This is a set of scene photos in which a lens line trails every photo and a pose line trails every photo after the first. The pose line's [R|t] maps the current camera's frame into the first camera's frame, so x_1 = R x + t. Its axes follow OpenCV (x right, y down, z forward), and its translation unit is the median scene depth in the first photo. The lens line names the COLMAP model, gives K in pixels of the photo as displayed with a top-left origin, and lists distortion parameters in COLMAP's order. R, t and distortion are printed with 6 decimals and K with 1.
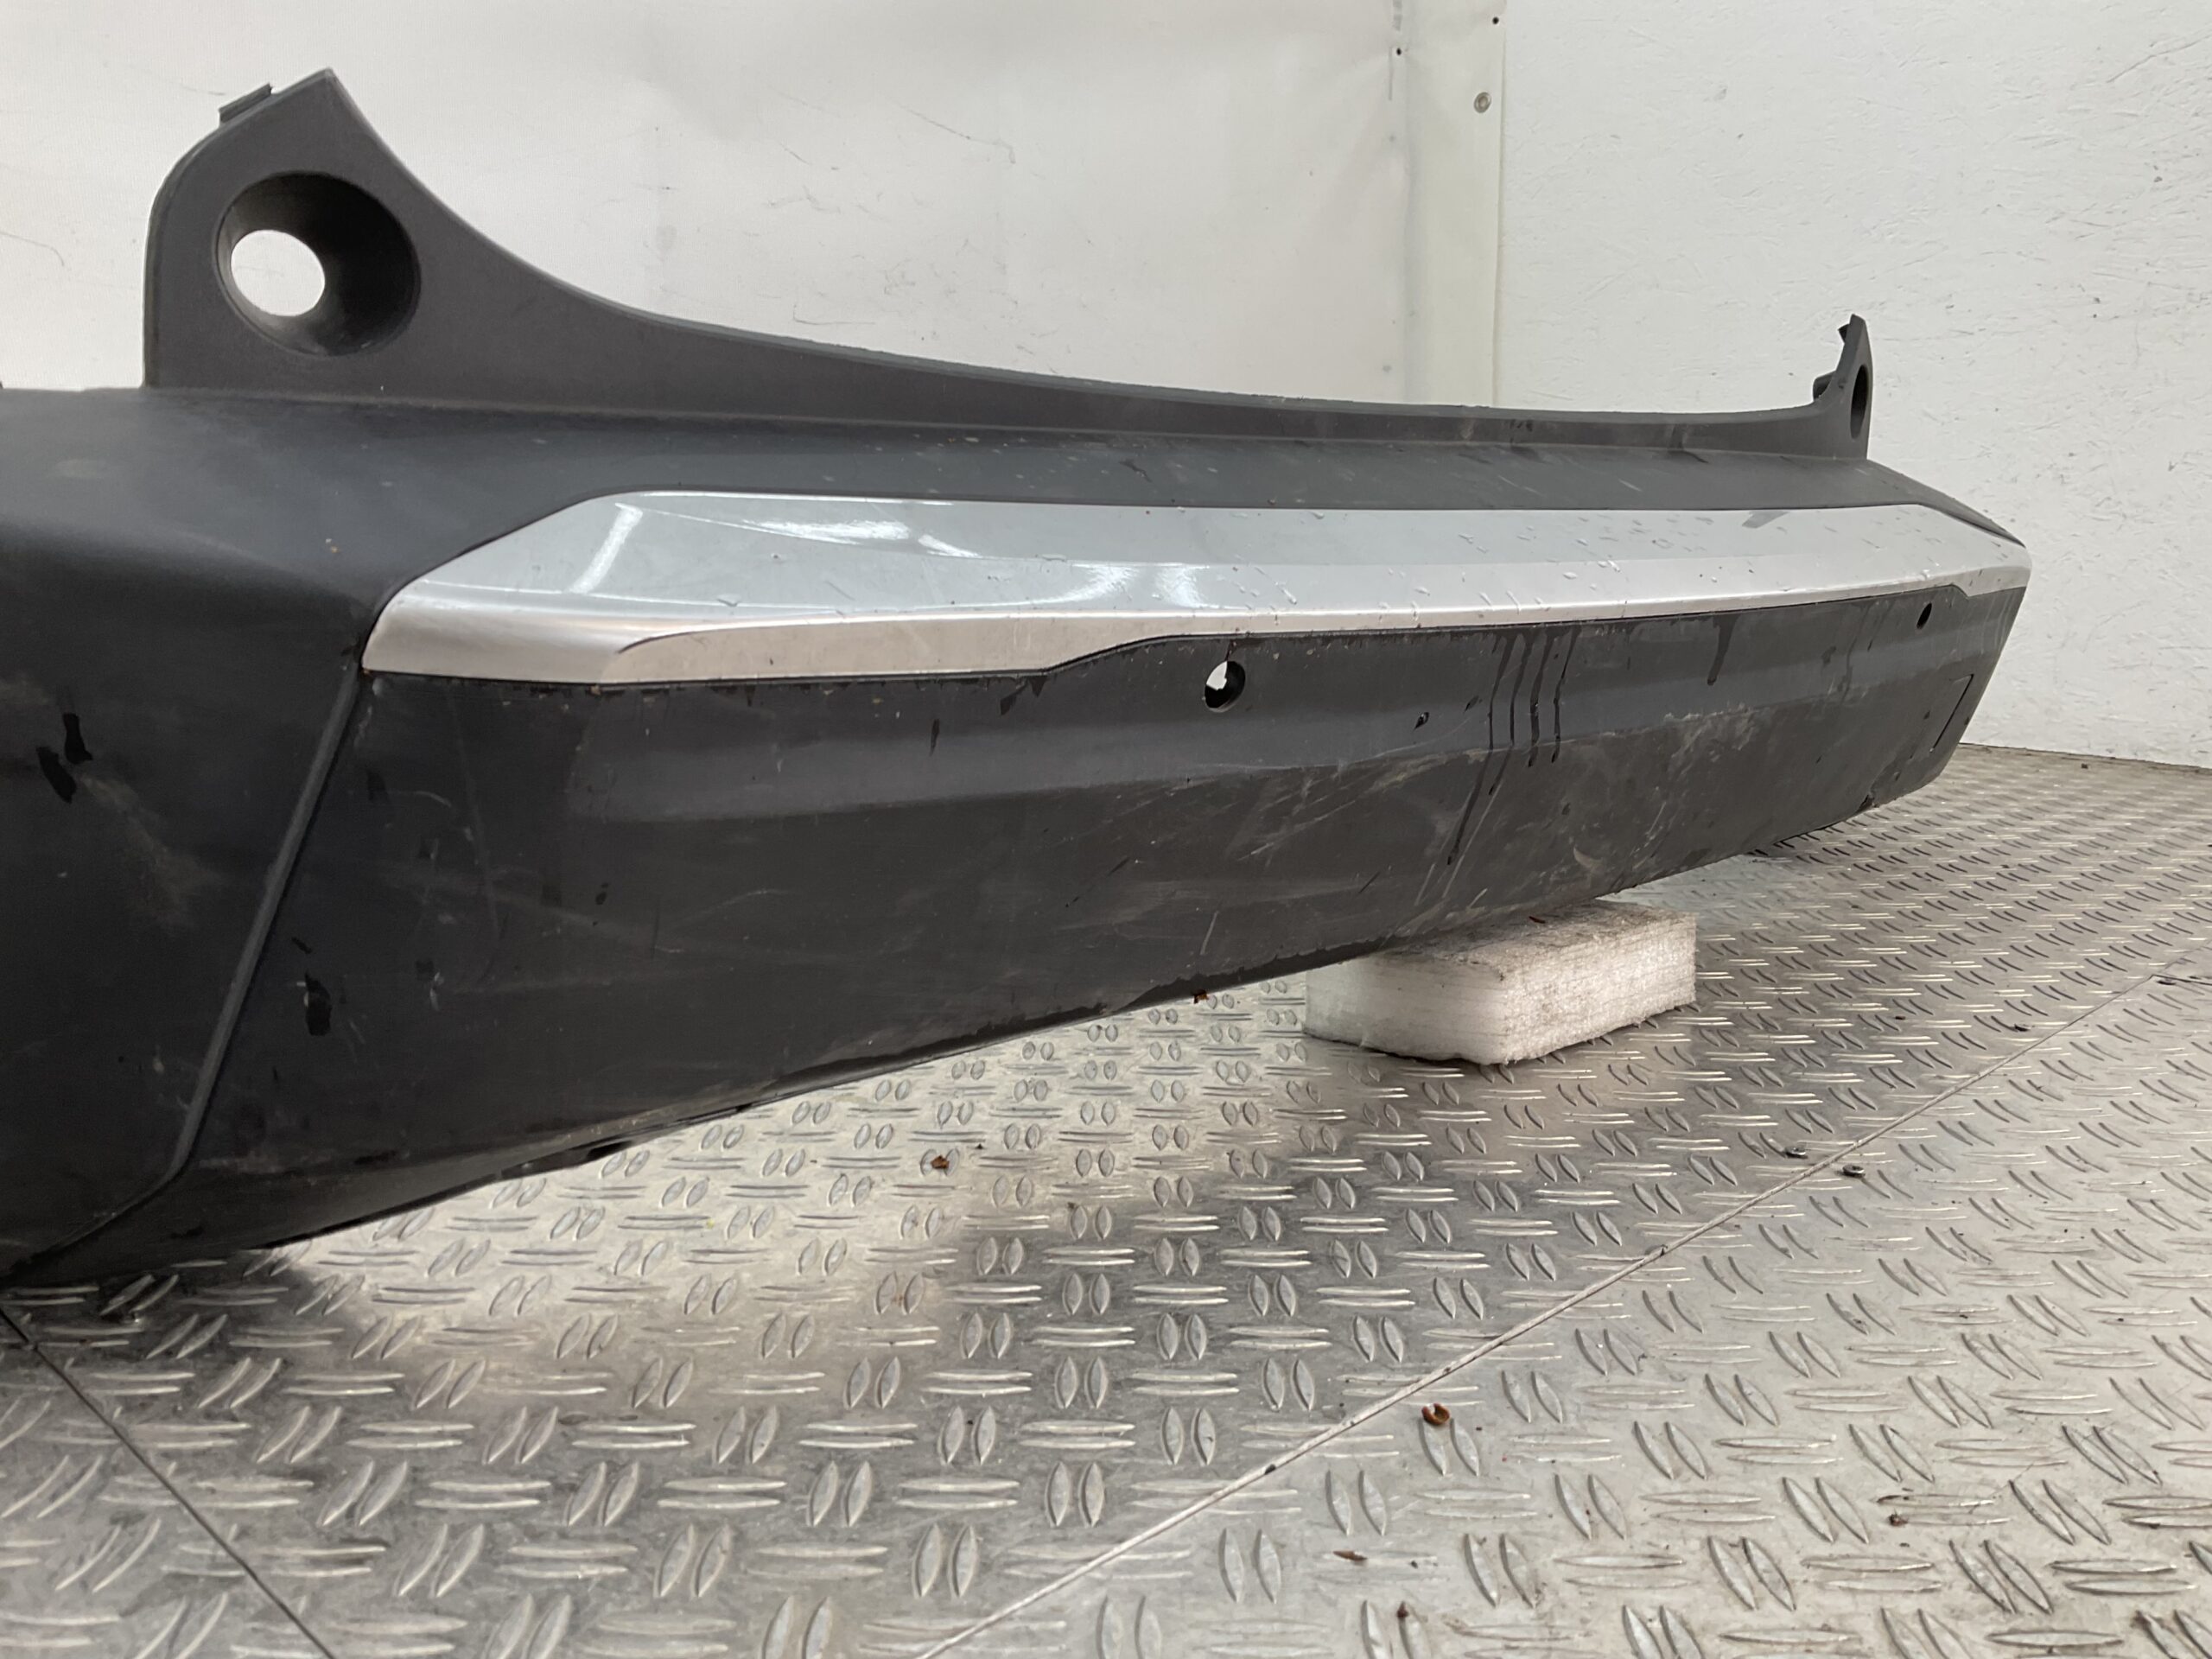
lens RADIAL K [[1815.6, 0, 1106.5], [0, 1815.6, 827.0], [0, 0, 1]] dist [0.123333, -0.247790]
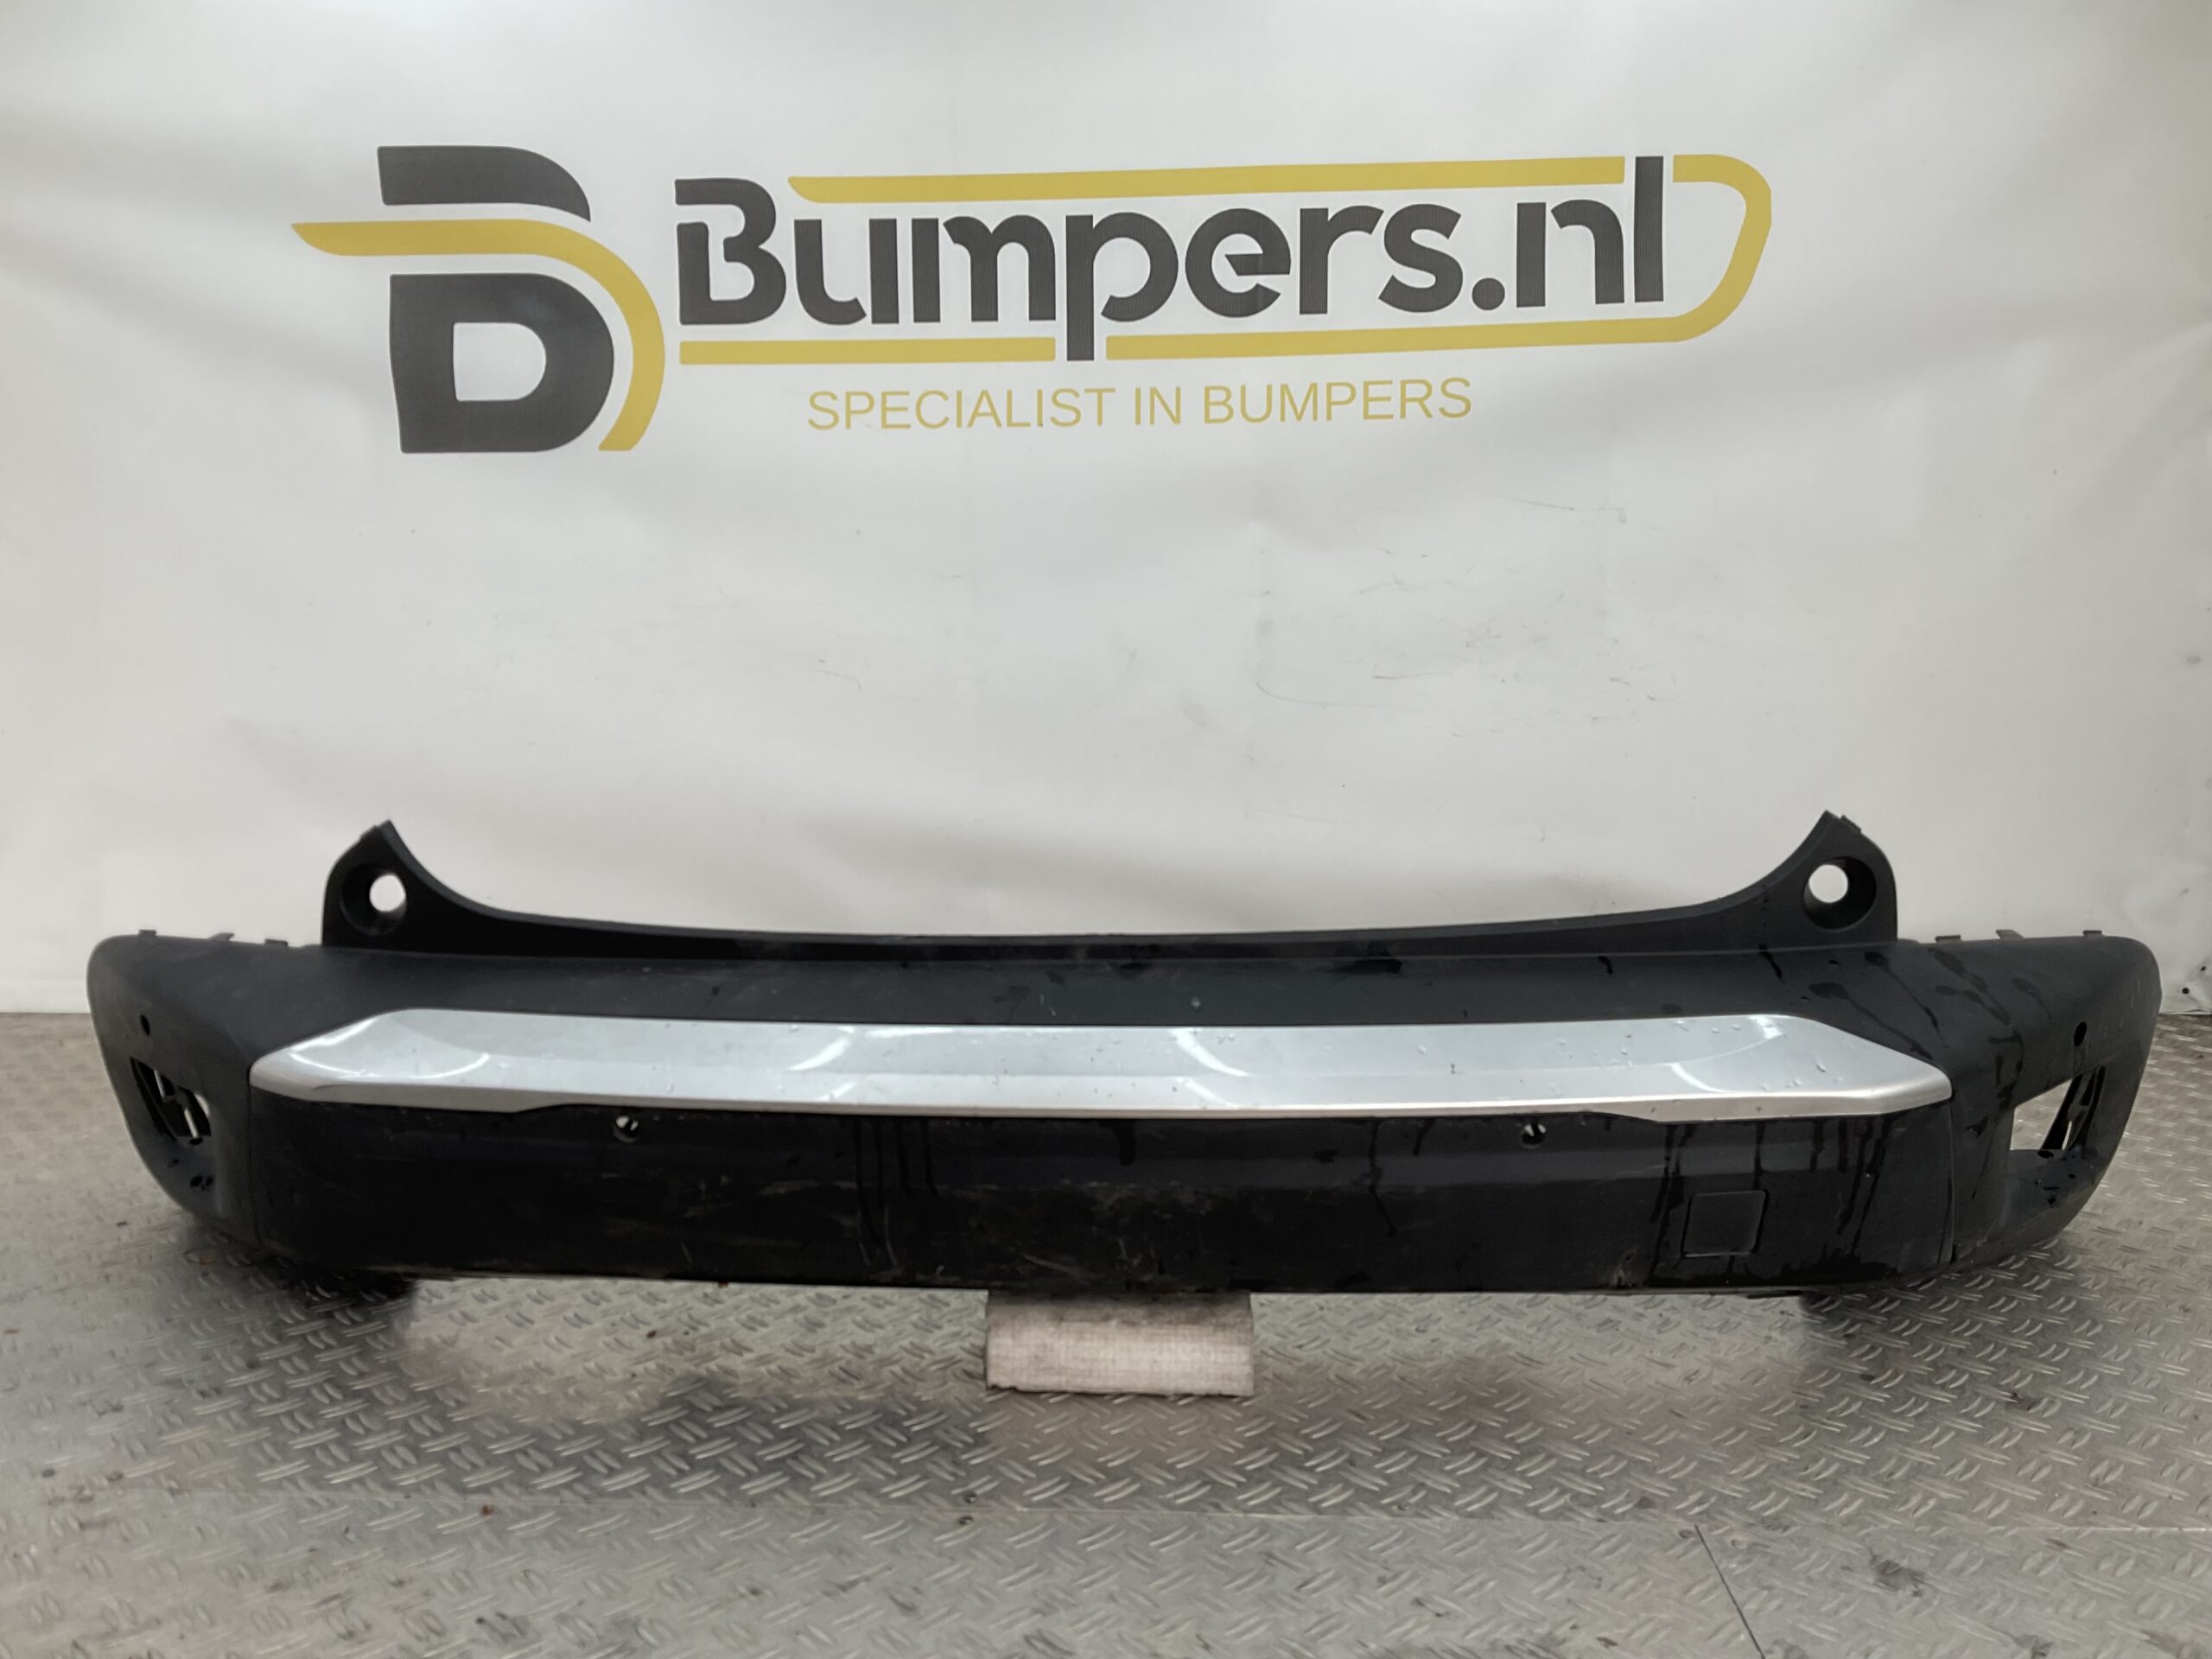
lens RADIAL K [[1815.6, 0, 1106.5], [0, 1815.6, 827.0], [0, 0, 1]] dist [0.123333, -0.247790]
pose [[0.664447, 0.094264, -0.741367, 1.718292], [-0.114214, 0.993168, 0.023917, -0.473611], [0.738557, 0.068783, 0.670674, 0.039562]]
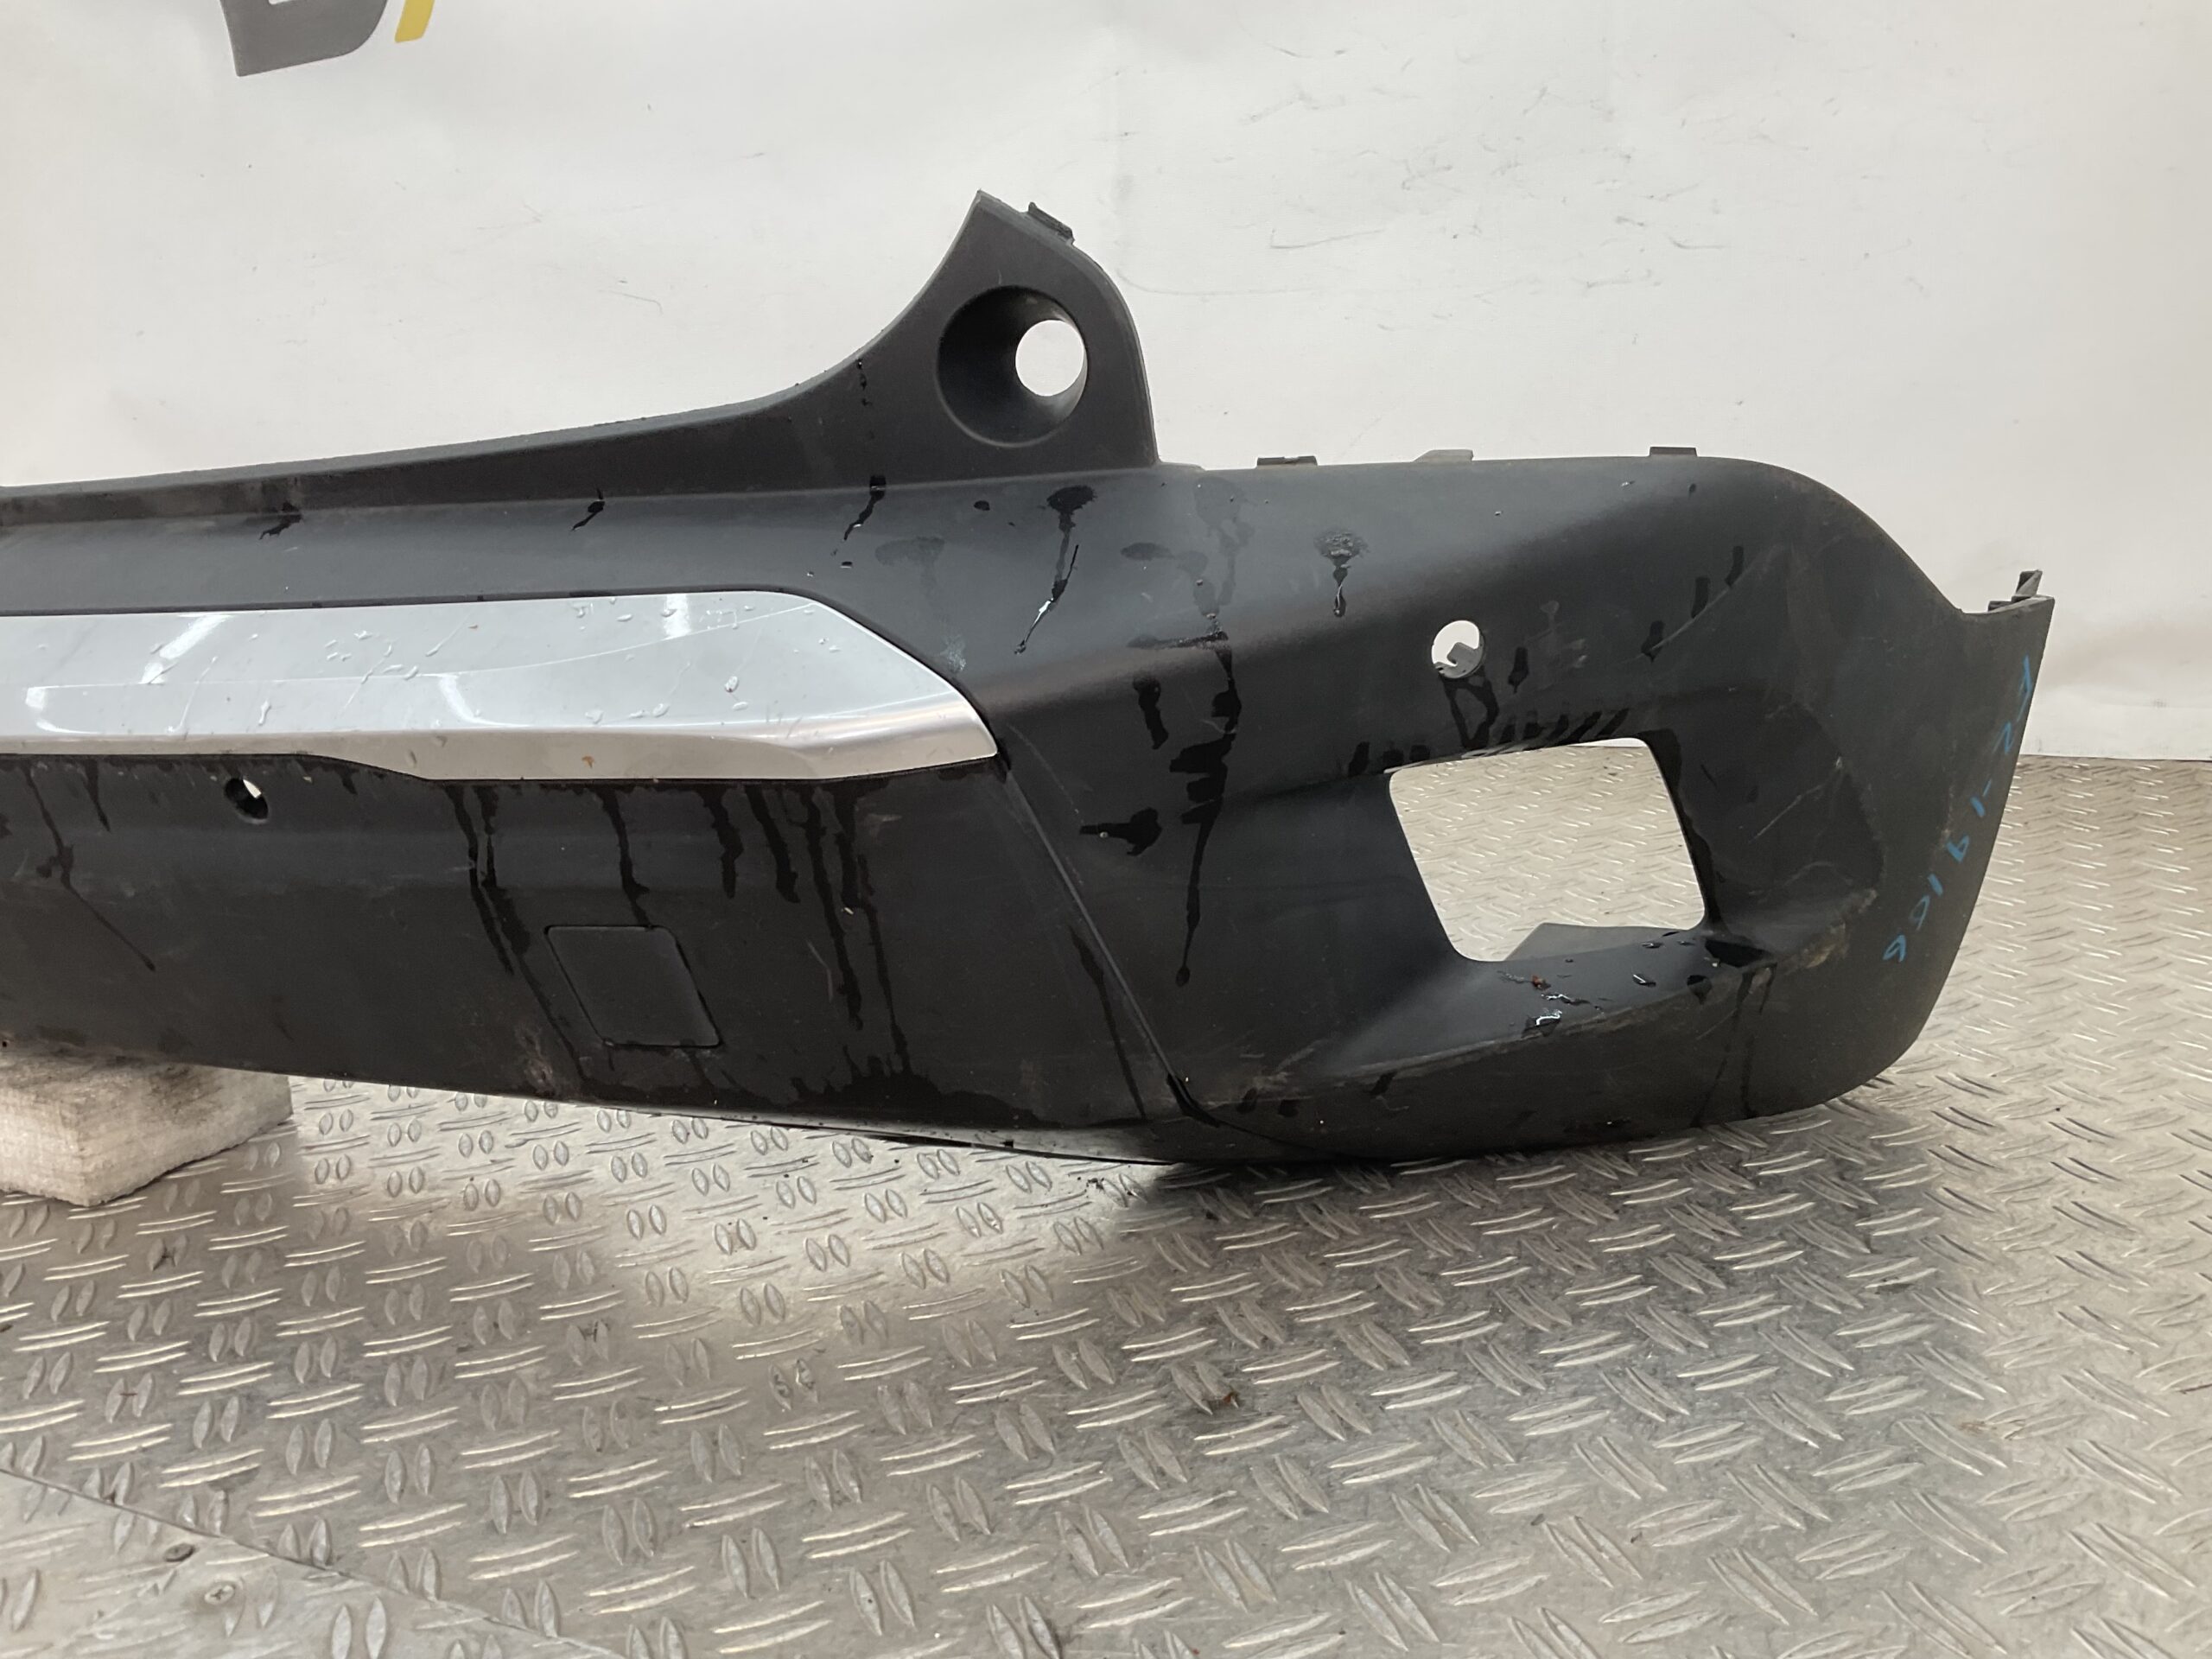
lens RADIAL K [[1815.6, 0, 1106.5], [0, 1815.6, 827.0], [0, 0, 1]] dist [0.123333, -0.247790]
pose [[0.327093, 0.191575, -0.925370, 1.748555], [-0.102029, 0.980671, 0.166959, -0.372513], [0.939468, 0.039804, 0.340317, 1.668081]]
